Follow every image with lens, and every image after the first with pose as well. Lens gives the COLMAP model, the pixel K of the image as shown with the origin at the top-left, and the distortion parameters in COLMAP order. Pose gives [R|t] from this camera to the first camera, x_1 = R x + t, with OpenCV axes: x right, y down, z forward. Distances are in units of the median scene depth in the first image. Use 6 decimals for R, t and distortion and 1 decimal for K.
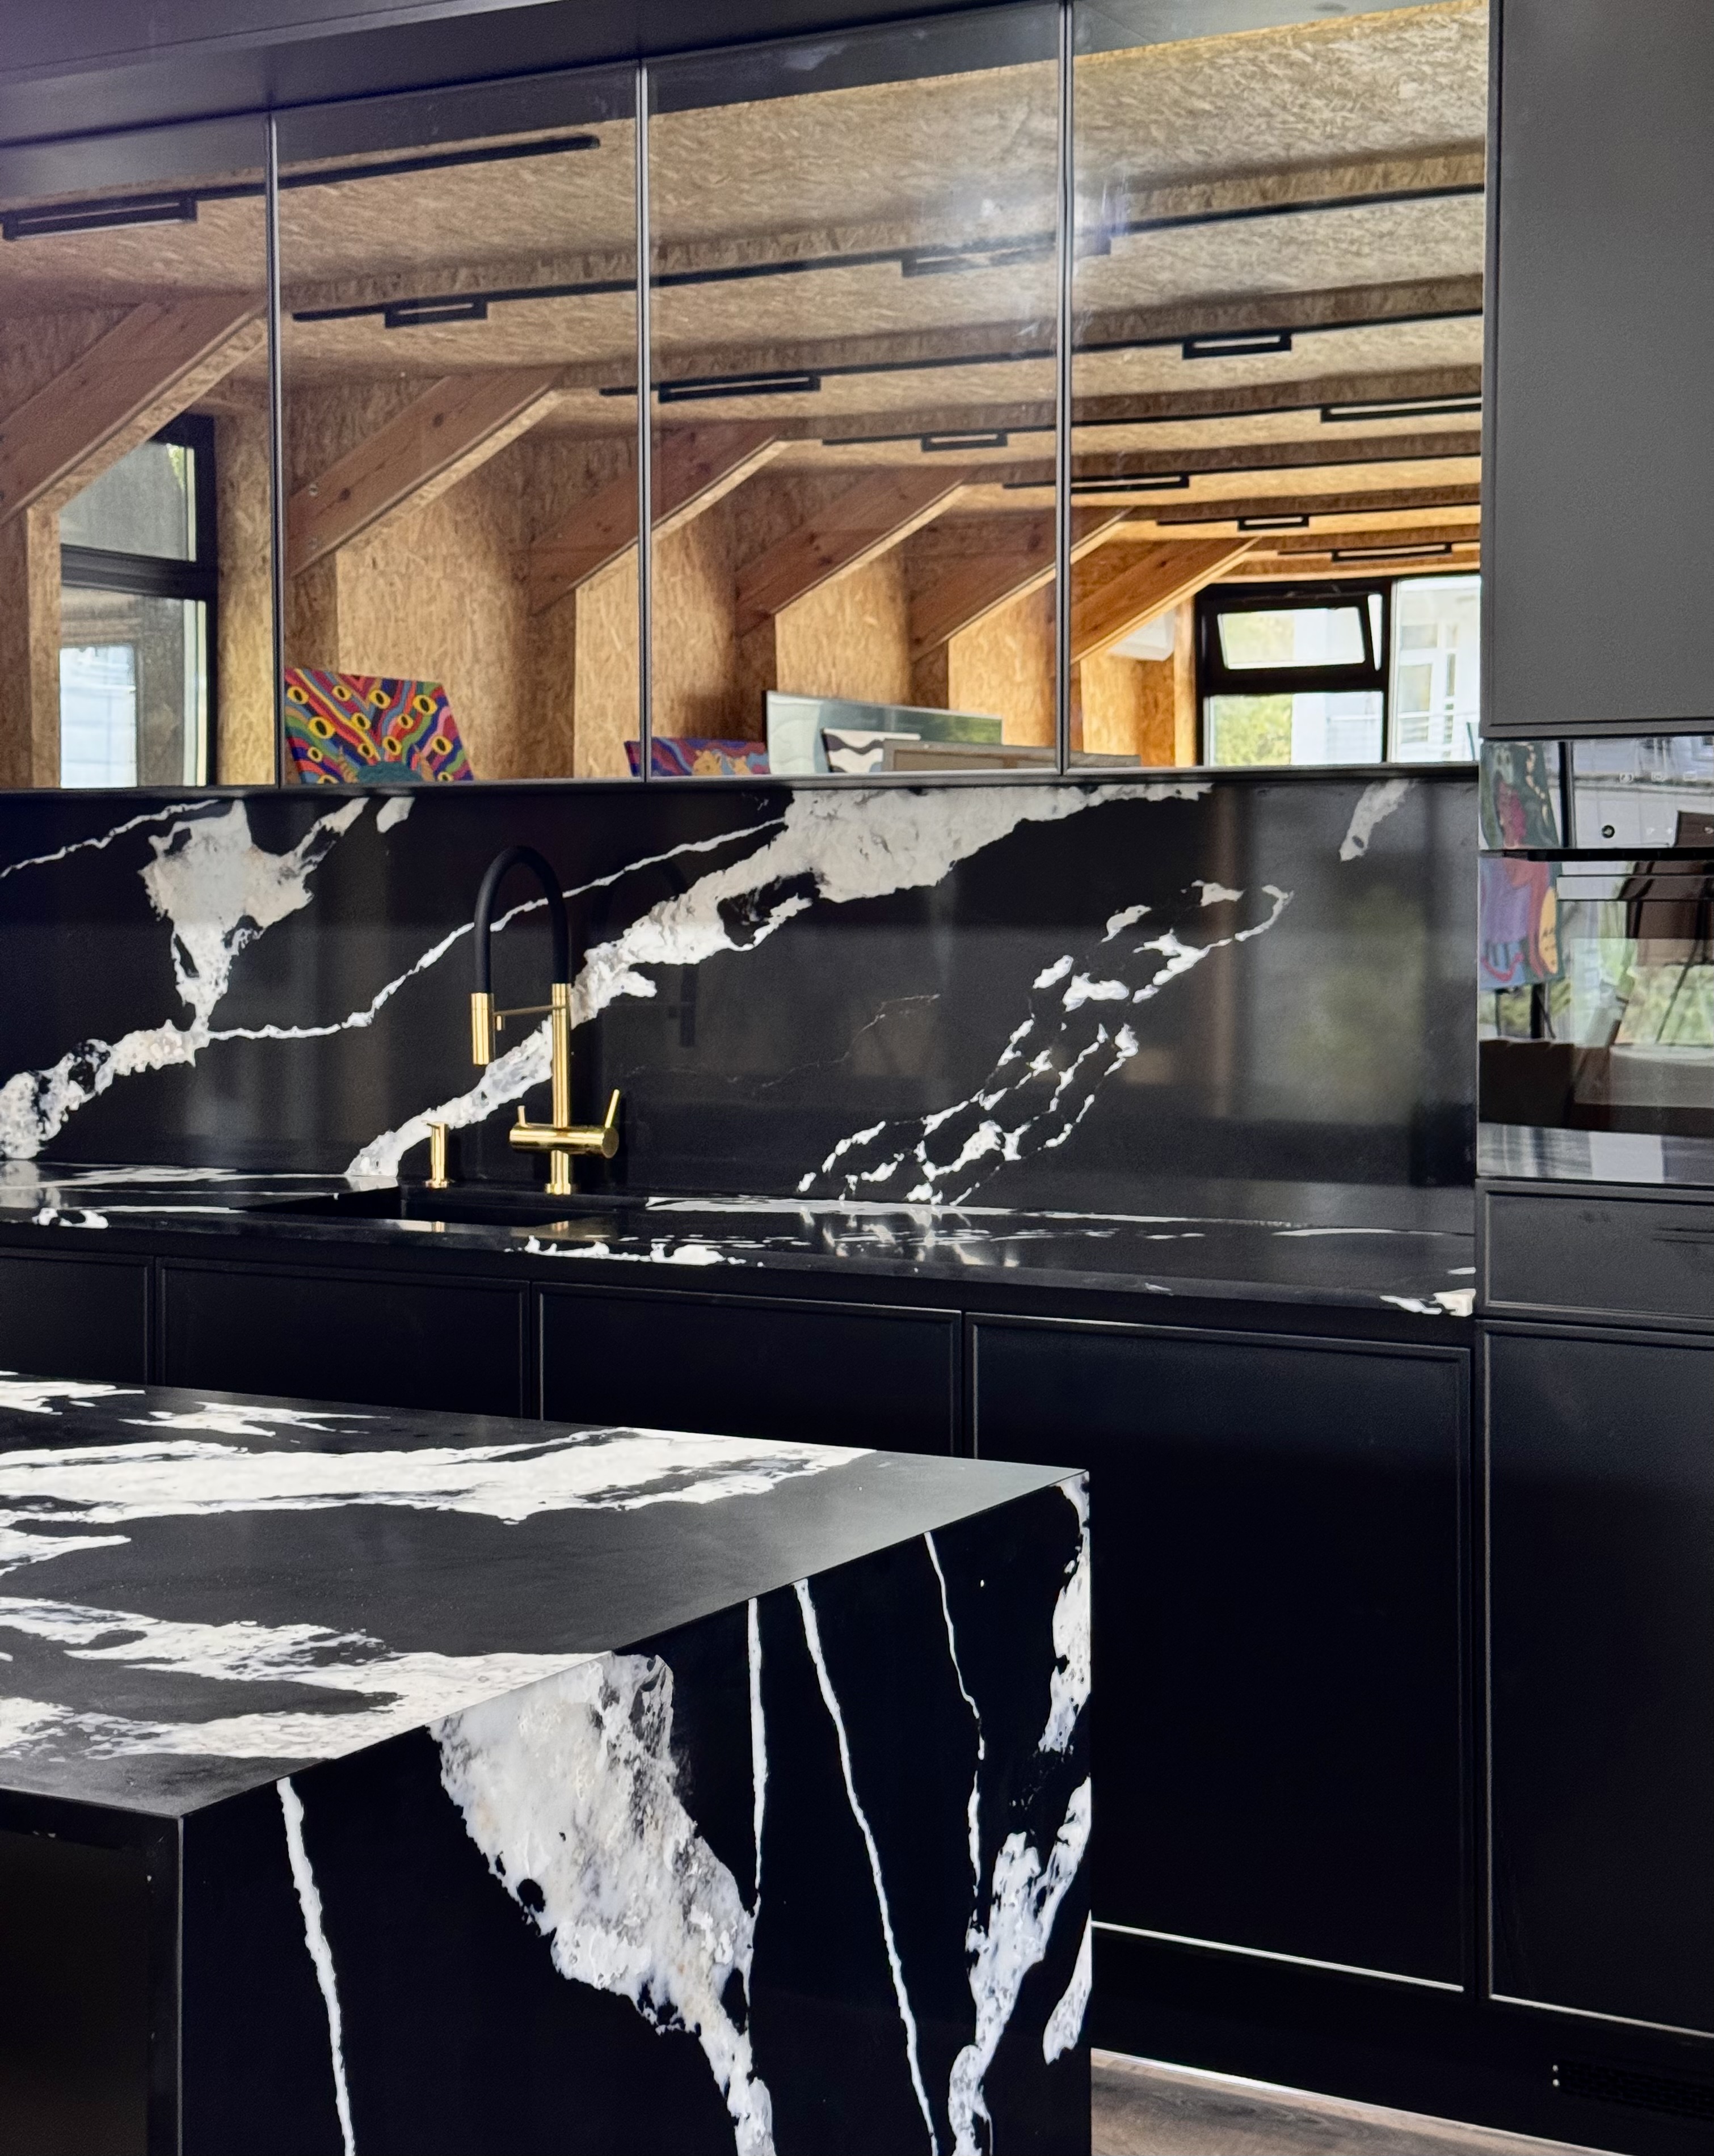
lens RADIAL K [[3134.2, 0, 864.8], [0, 3134.2, 1031.1], [0, 0, 1]] dist [0.041367, 0.000000]
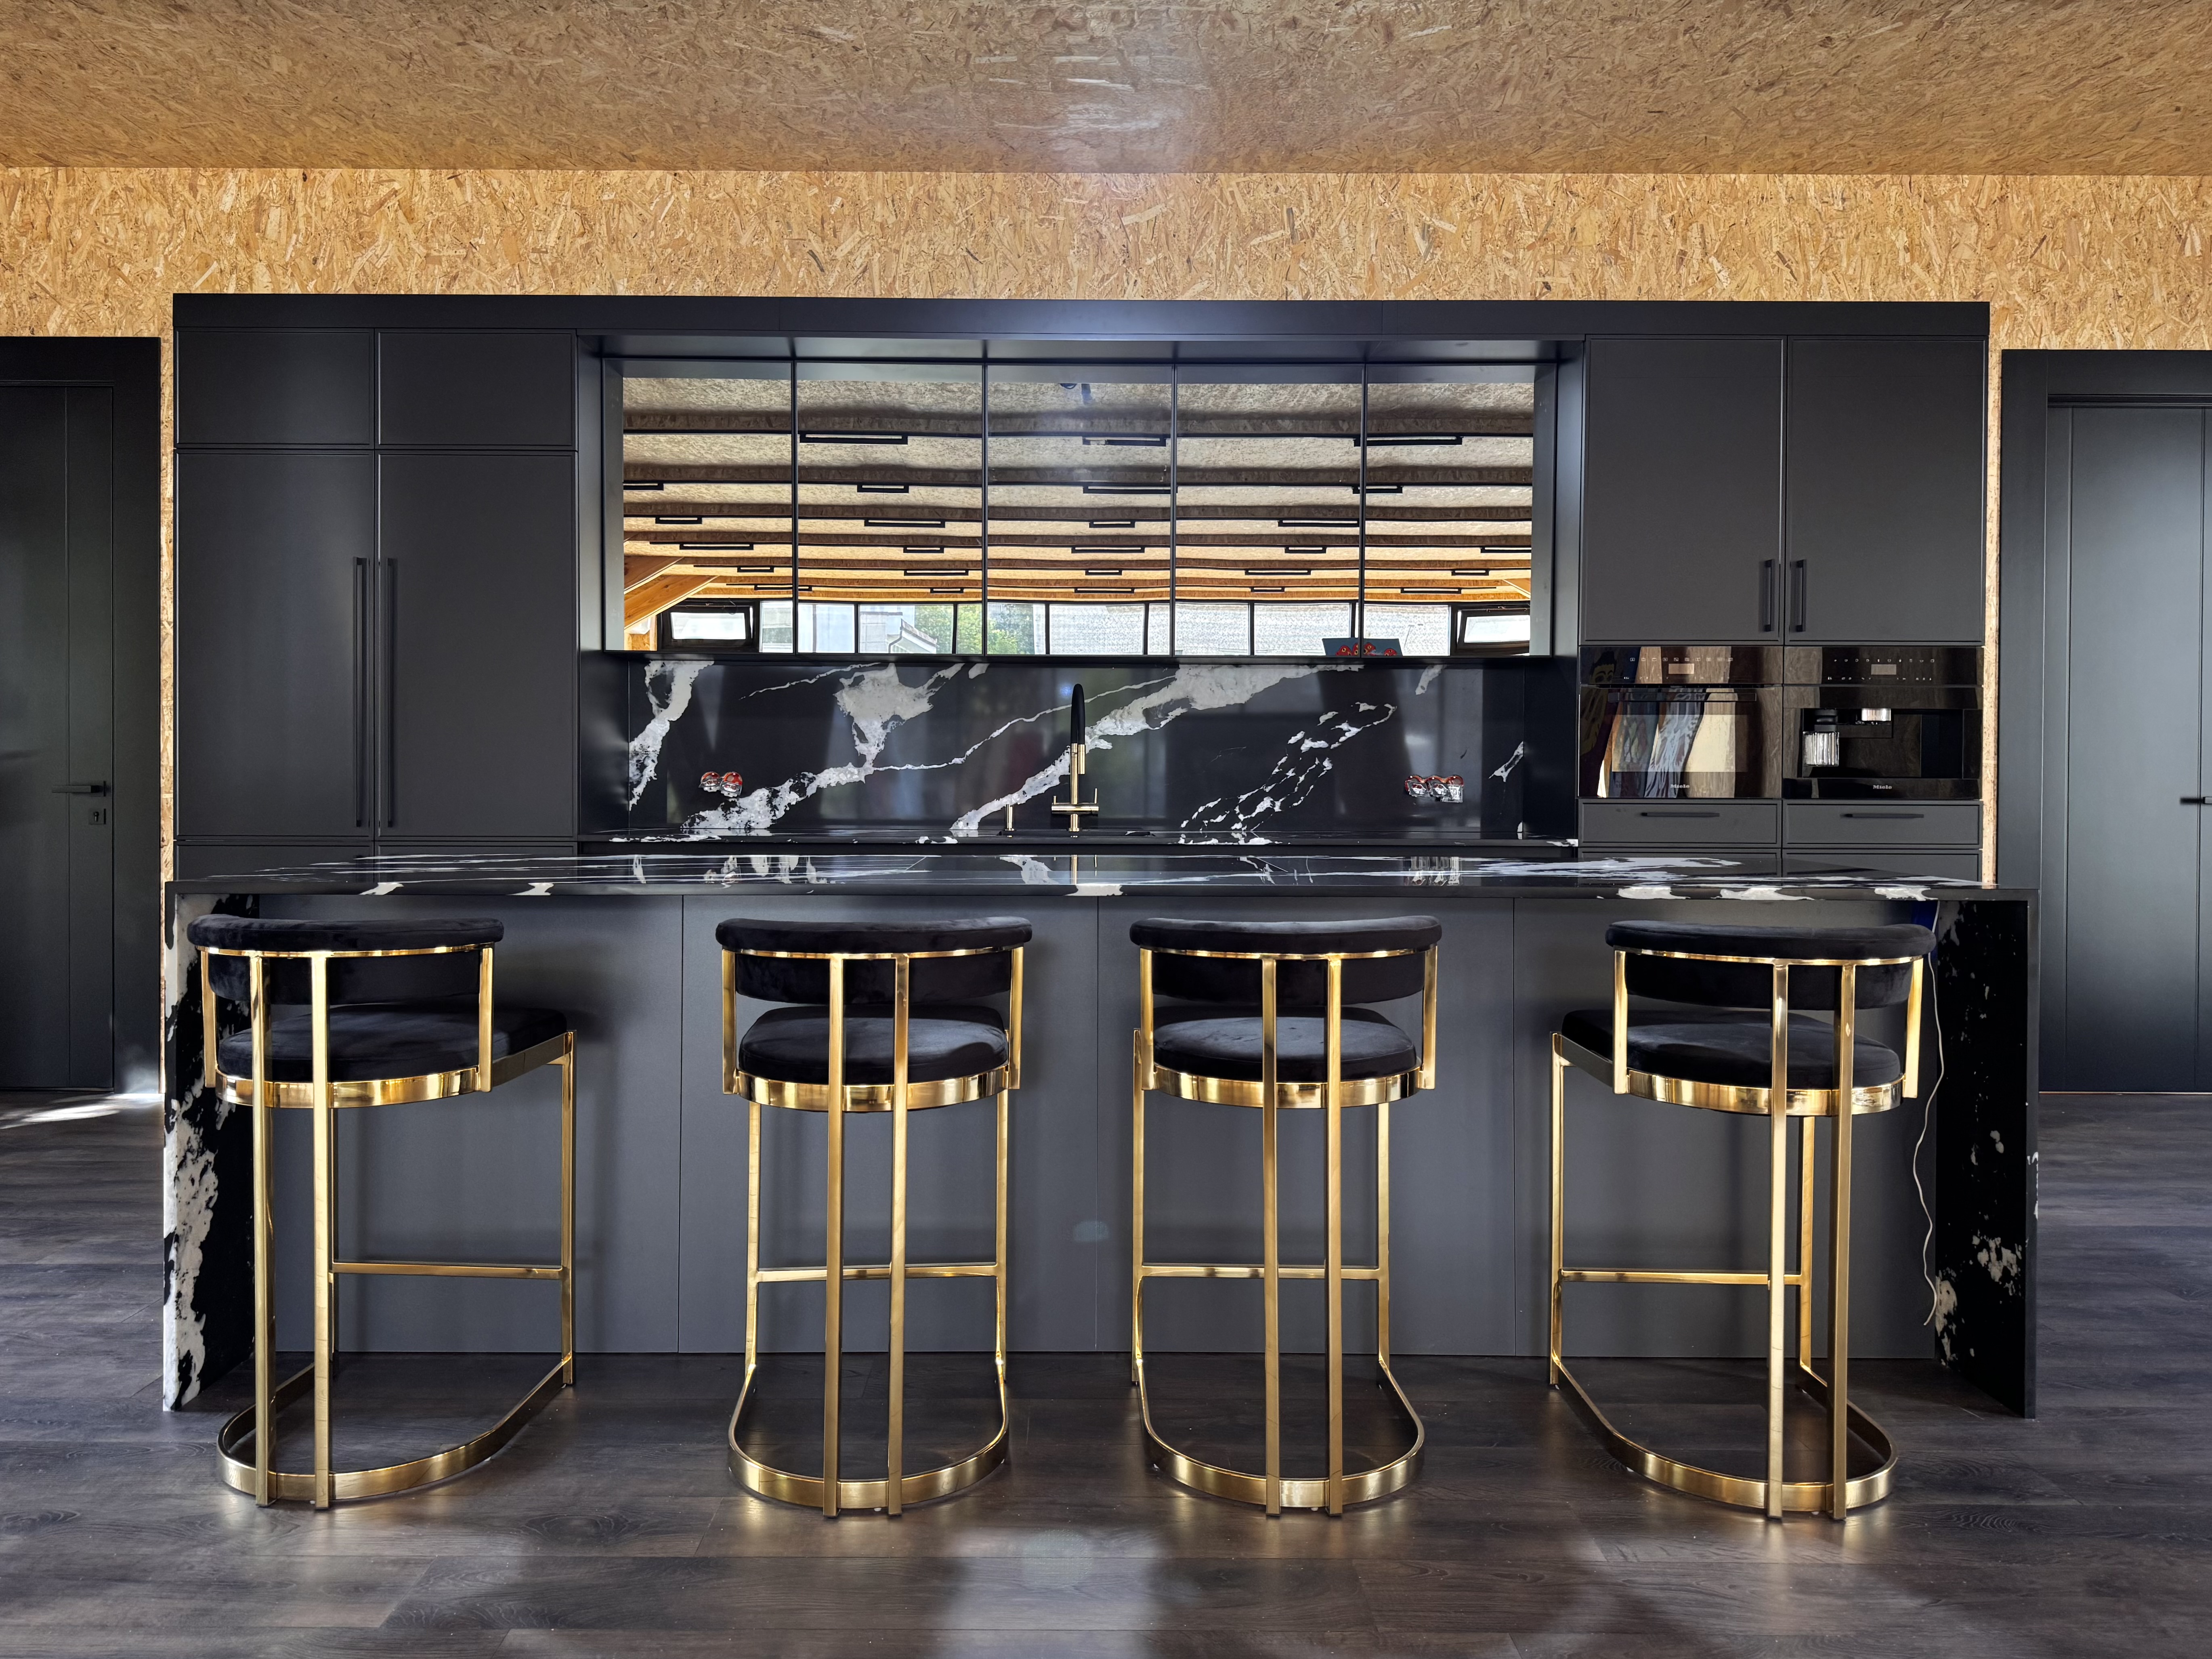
lens RADIAL K [[1545.6, 0, 1049.3], [0, 1545.6, 841.9], [0, 0, 1]] dist [-0.012457, 0.000715]
pose [[0.889141, -0.017230, 0.457309, -0.662513], [0.014782, 0.999851, 0.008932, 0.049748], [-0.457395, -0.001182, 0.889263, -0.026708]]
